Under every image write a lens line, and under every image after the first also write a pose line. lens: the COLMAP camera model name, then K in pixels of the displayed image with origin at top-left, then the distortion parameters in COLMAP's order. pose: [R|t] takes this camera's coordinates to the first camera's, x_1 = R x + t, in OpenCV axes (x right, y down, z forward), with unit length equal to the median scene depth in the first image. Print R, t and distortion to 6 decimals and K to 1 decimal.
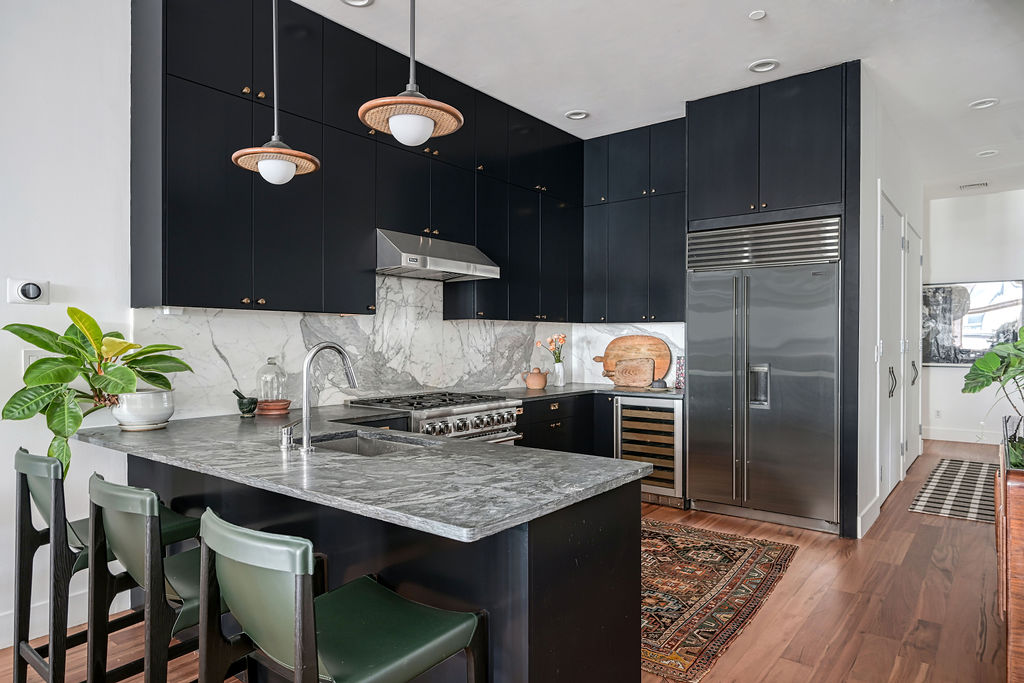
lens RADIAL K [[629.6, 0, 512.7], [0, 629.6, 347.5], [0, 0, 1]] dist [-0.001886, 0.000669]
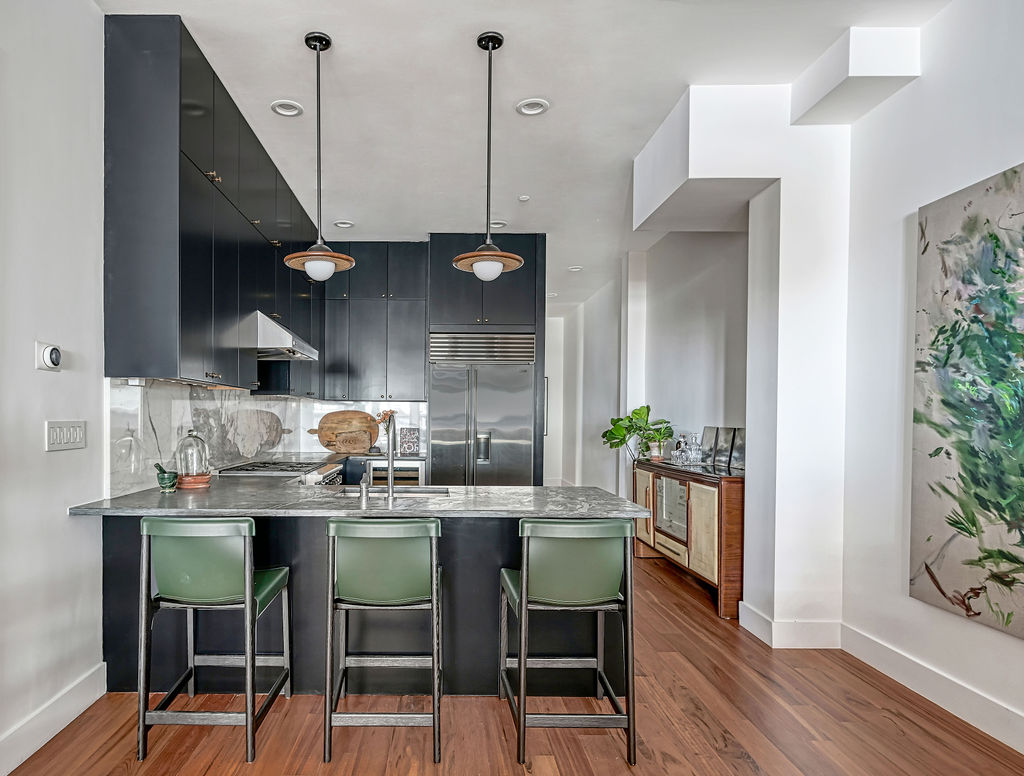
lens RADIAL K [[566.6, 0, 478.4], [0, 566.6, 427.3], [0, 0, 1]] dist [-0.003372, 0.003306]
pose [[0.788520, -0.006866, 0.614971, -0.386045], [0.000640, 0.999946, 0.010344, 0.001461], [-0.615009, -0.007763, 0.788482, 0.006770]]
